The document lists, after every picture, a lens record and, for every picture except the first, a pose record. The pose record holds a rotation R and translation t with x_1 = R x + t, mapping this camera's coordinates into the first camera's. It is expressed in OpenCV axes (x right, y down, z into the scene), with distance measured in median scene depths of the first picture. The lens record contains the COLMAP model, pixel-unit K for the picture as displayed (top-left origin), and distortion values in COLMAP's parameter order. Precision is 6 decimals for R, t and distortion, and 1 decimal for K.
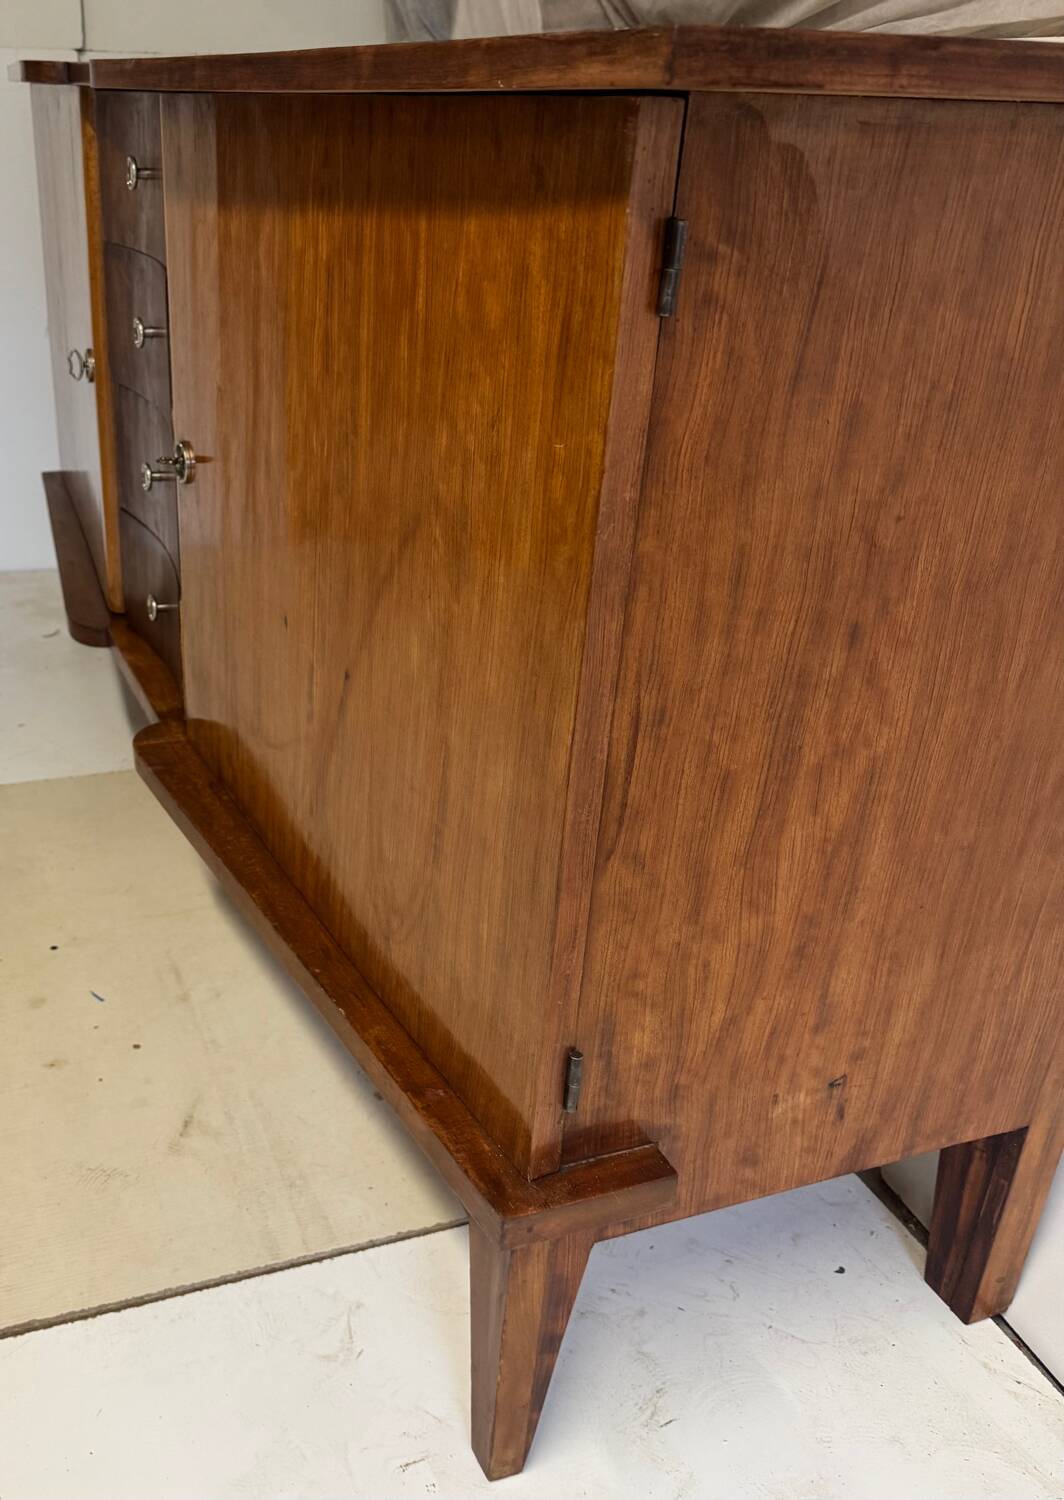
lens RADIAL K [[1275.0, 0, 363.8], [0, 1275.0, 783.7], [0, 0, 1]] dist [0.138542, -0.125641]
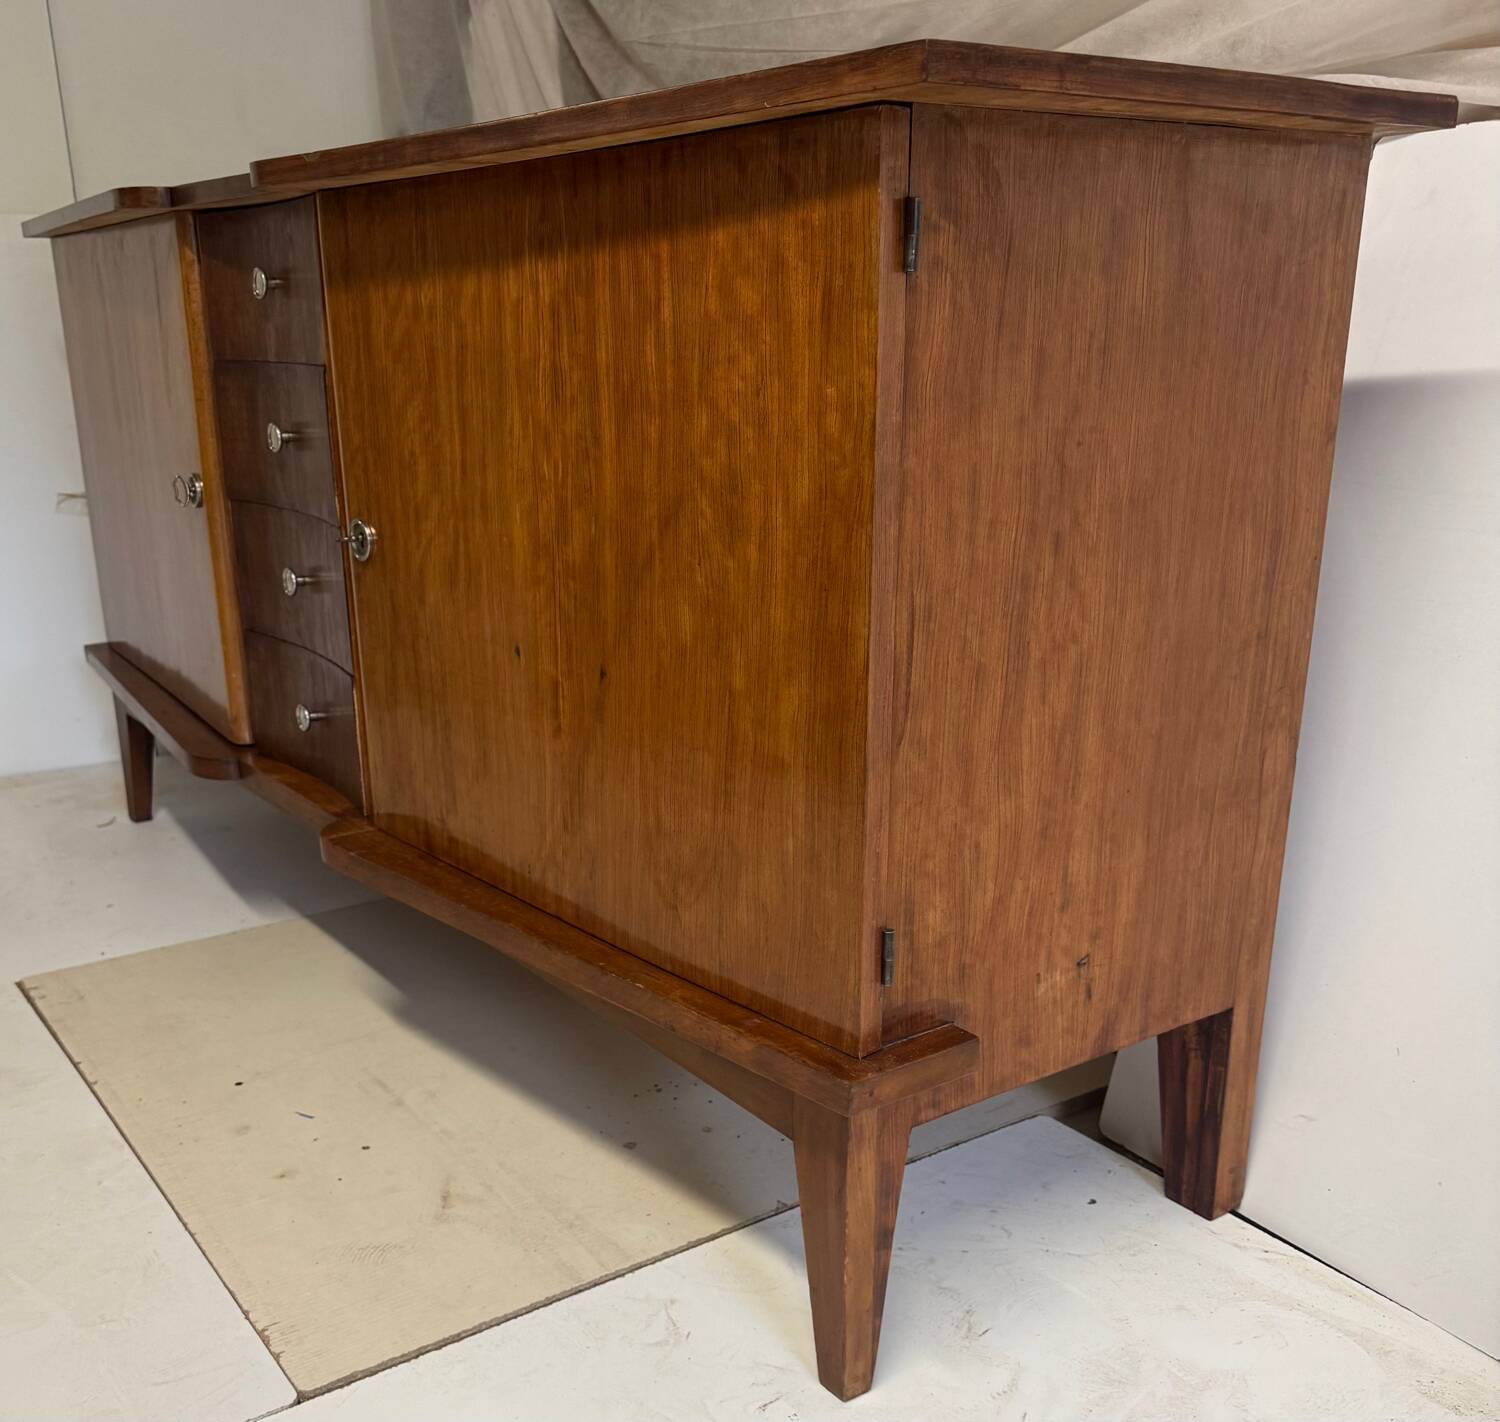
lens RADIAL K [[1502.4, 0, 648.0], [0, 1502.4, 868.1], [0, 0, 1]] dist [0.113896, 0.000000]
pose [[0.972266, -0.117686, 0.202113, -0.295403], [0.142654, 0.983217, -0.113732, 0.265922], [-0.185336, 0.139410, 0.972736, -0.264982]]
